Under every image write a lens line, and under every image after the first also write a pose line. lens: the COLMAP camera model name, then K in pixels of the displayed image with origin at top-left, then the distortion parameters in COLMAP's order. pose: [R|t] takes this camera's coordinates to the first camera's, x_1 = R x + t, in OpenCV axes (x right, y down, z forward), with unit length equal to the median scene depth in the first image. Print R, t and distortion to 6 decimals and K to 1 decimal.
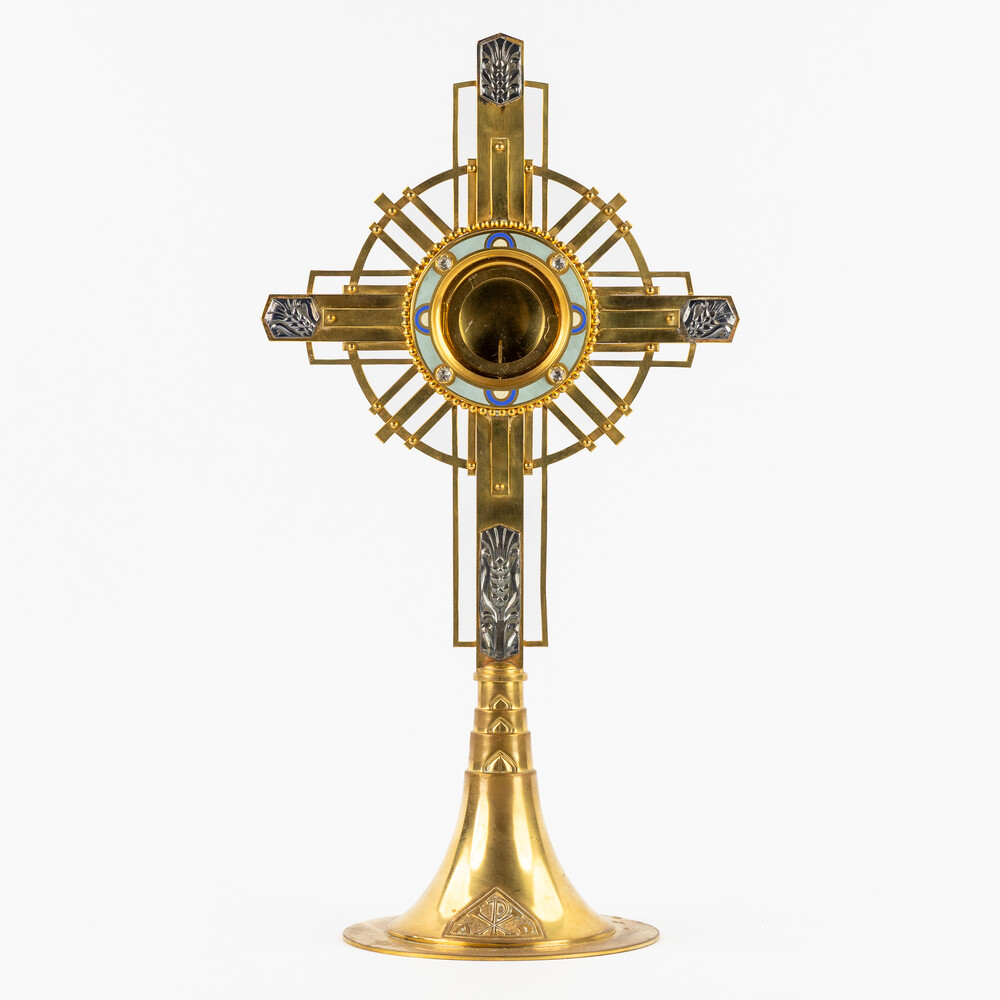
lens RADIAL K [[3853.1, 0, 500.0], [0, 3853.1, 500.0], [0, 0, 1]] dist [0.018518, -1.016499]
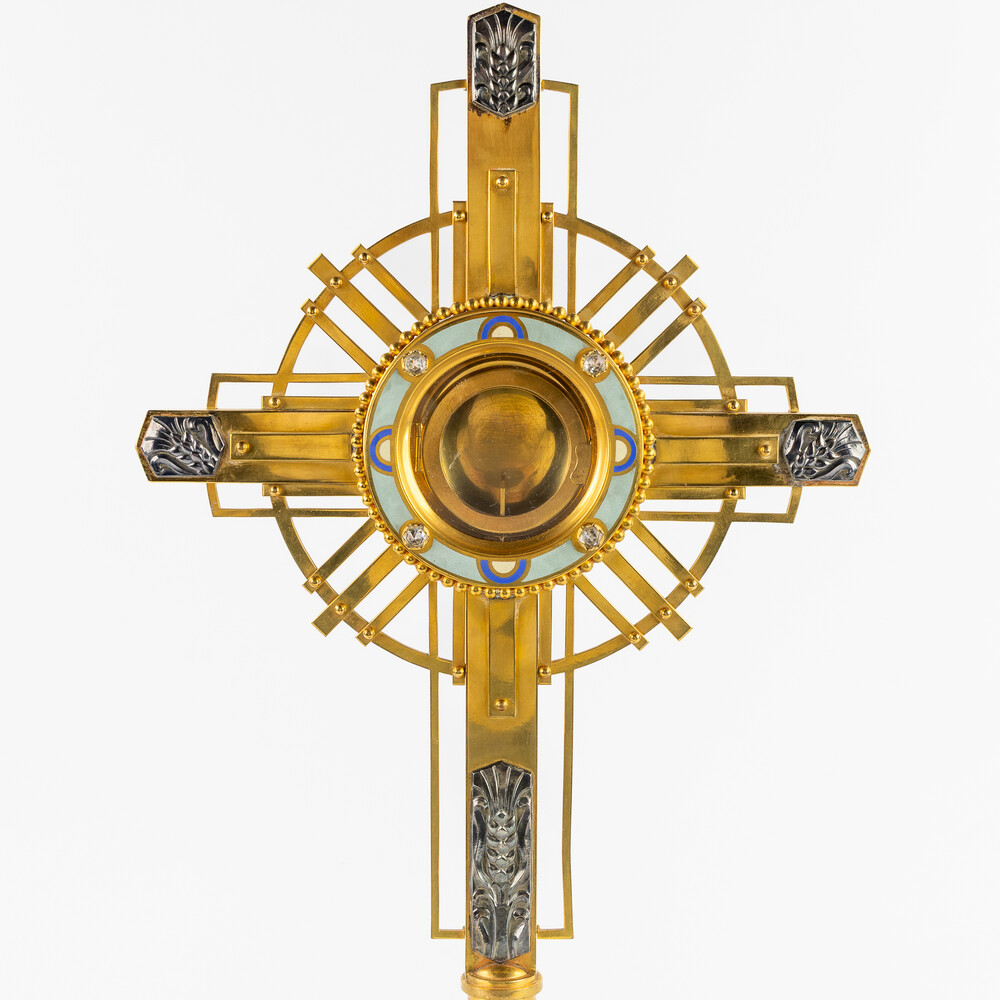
lens RADIAL K [[1870.3, 0, 500.0], [0, 1870.3, 500.0], [0, 0, 1]] dist [-0.016575, 0.043730]
pose [[0.999994, 0.002495, -0.002451, 0.000420], [-0.002457, 0.999880, 0.015324, -0.043238], [0.002489, -0.015318, 0.999880, 0.684816]]
